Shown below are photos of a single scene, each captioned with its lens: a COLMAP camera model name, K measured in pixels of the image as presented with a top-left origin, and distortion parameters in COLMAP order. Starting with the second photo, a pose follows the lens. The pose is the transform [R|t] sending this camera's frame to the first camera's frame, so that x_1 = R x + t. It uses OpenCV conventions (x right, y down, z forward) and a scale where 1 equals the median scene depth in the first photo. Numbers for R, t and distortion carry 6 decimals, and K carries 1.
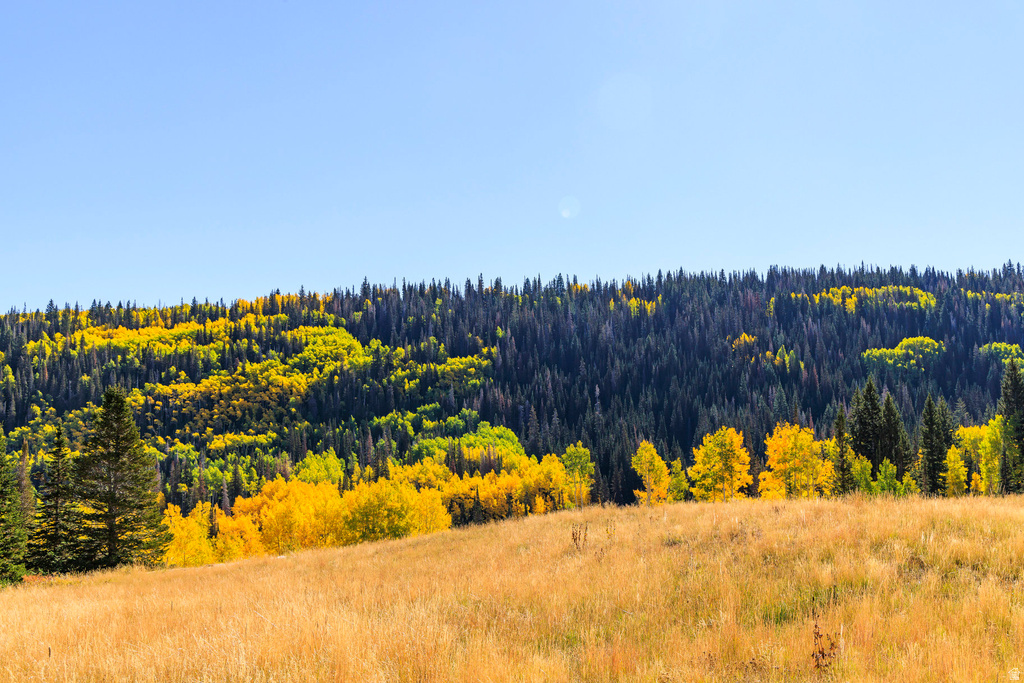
lens RADIAL K [[1080.4, 0, 505.3], [0, 1080.4, 319.6], [0, 0, 1]] dist [0.014043, 0.000000]
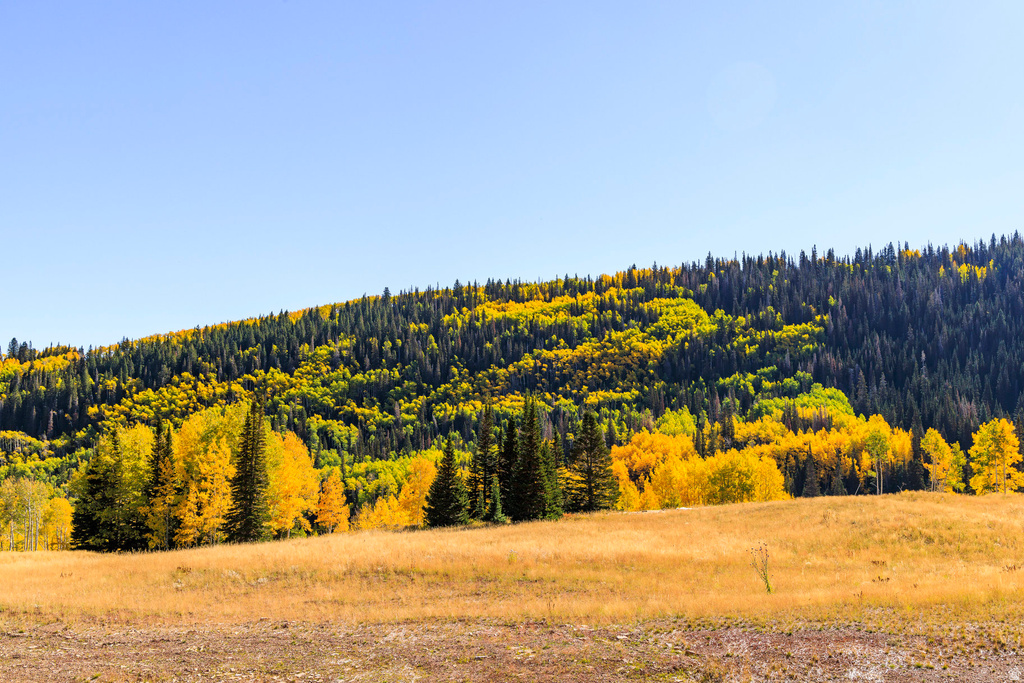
lens RADIAL K [[951.3, 0, 541.0], [0, 951.3, 334.9], [0, 0, 1]] dist [0.004172, 0.000000]
pose [[0.954107, -0.006975, -0.299385, 0.002989], [0.022557, 0.998563, 0.048622, -0.010272], [0.298615, -0.053144, 0.952893, -0.038548]]
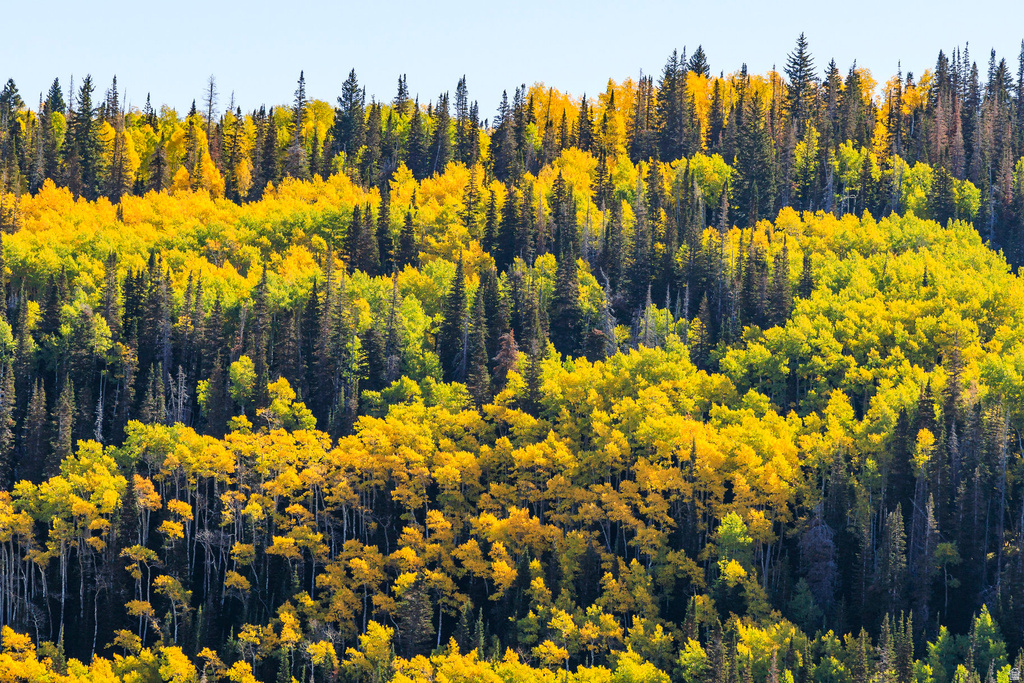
lens RADIAL K [[4125.9, 0, 513.6], [0, 4125.9, 342.5], [0, 0, 1]] dist [0.114606, 0.000000]
pose [[0.962919, 0.039374, -0.266904, -0.010382], [-0.037593, 0.999224, 0.011782, 0.027089], [0.267160, -0.001311, 0.963651, 0.147191]]
